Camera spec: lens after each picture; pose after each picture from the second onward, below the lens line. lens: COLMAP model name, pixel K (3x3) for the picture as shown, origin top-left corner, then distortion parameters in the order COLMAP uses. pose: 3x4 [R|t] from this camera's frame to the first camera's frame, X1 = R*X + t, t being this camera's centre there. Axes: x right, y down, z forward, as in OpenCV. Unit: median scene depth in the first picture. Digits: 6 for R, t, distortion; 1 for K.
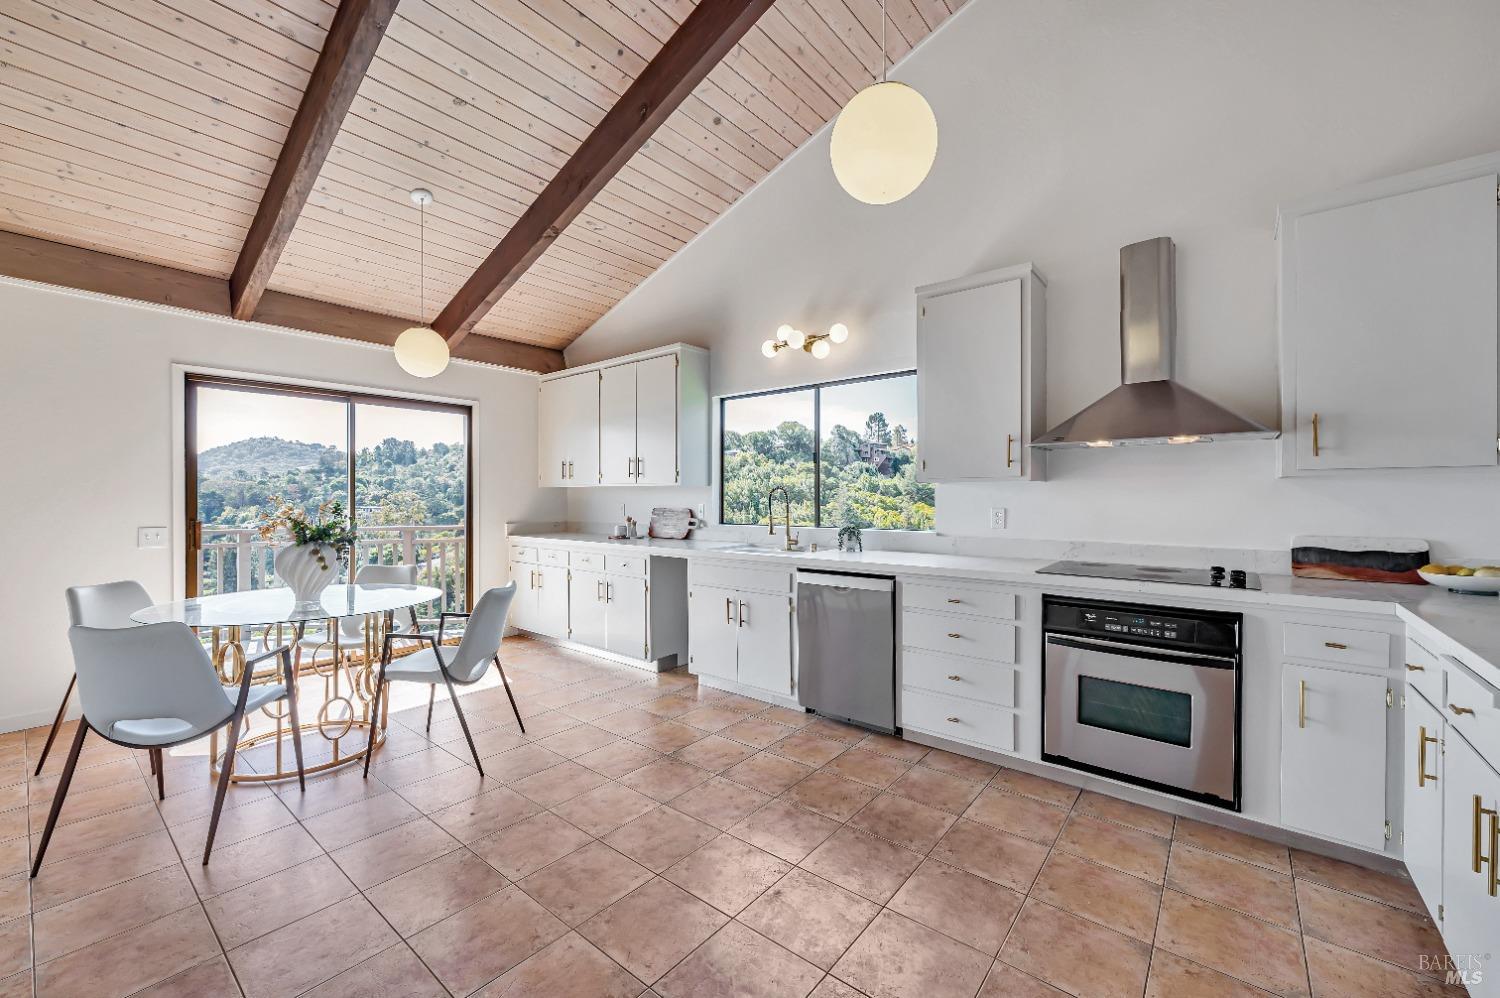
lens RADIAL K [[595.2, 0, 736.4], [0, 595.2, 518.0], [0, 0, 1]] dist [0.001732, -0.000223]
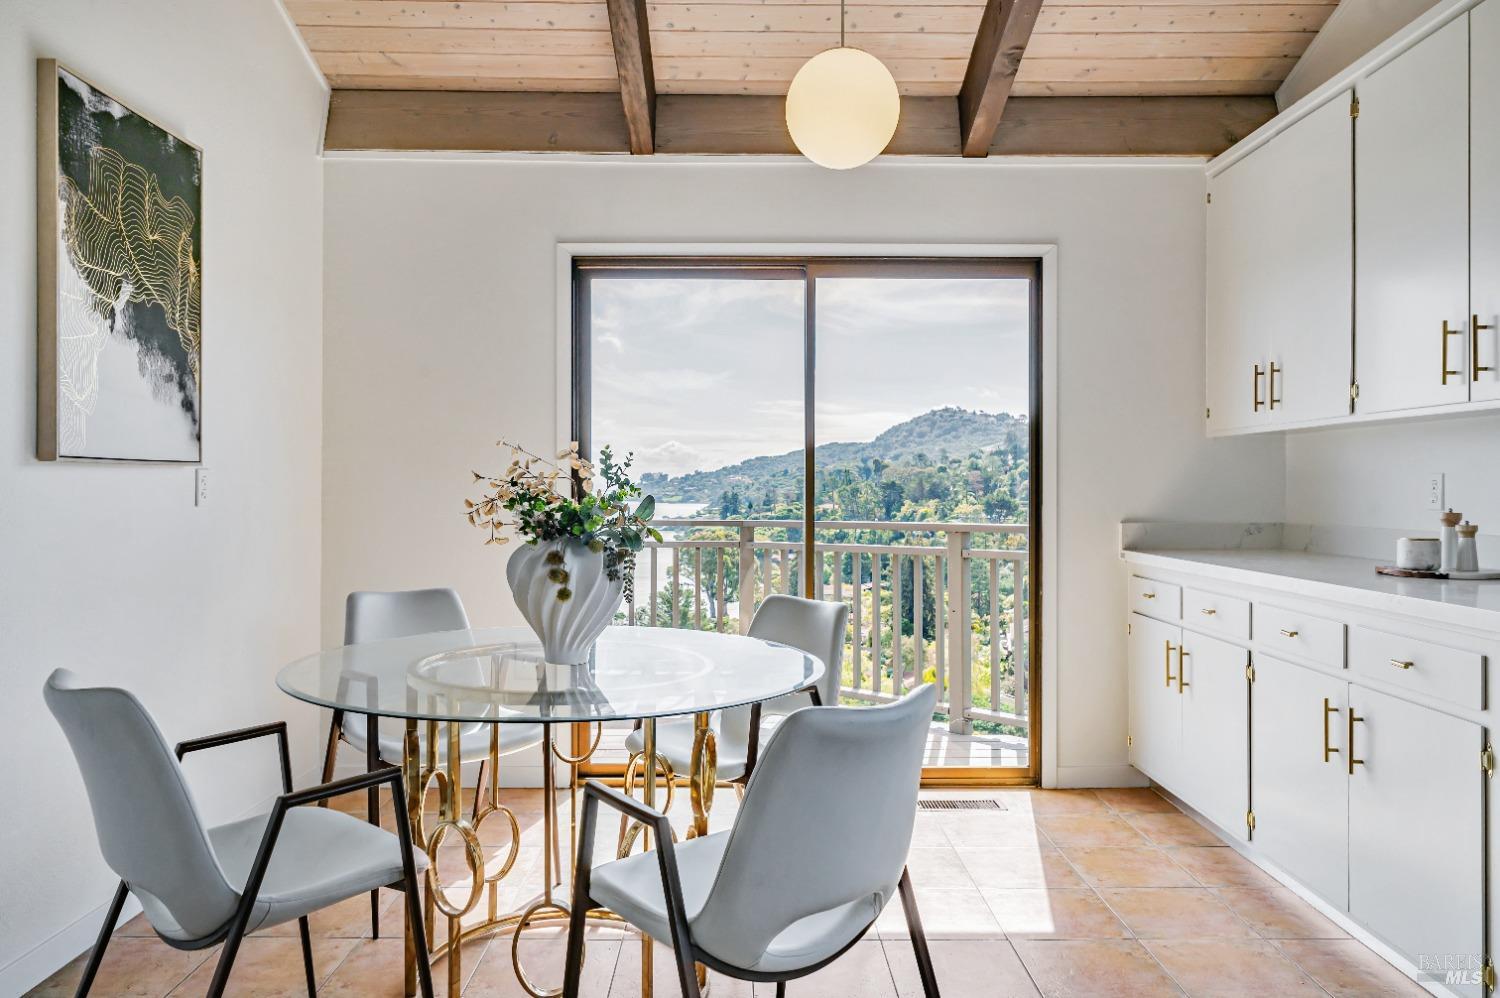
lens RADIAL K [[998.2, 0, 755.5], [0, 998.2, 487.4], [0, 0, 1]] dist [-0.008325, 0.006071]
pose [[0.654777, 0.002324, -0.755818, -0.018340], [-0.030809, 0.999246, -0.023618, 0.009401], [0.755194, 0.038751, 0.654355, 0.358306]]
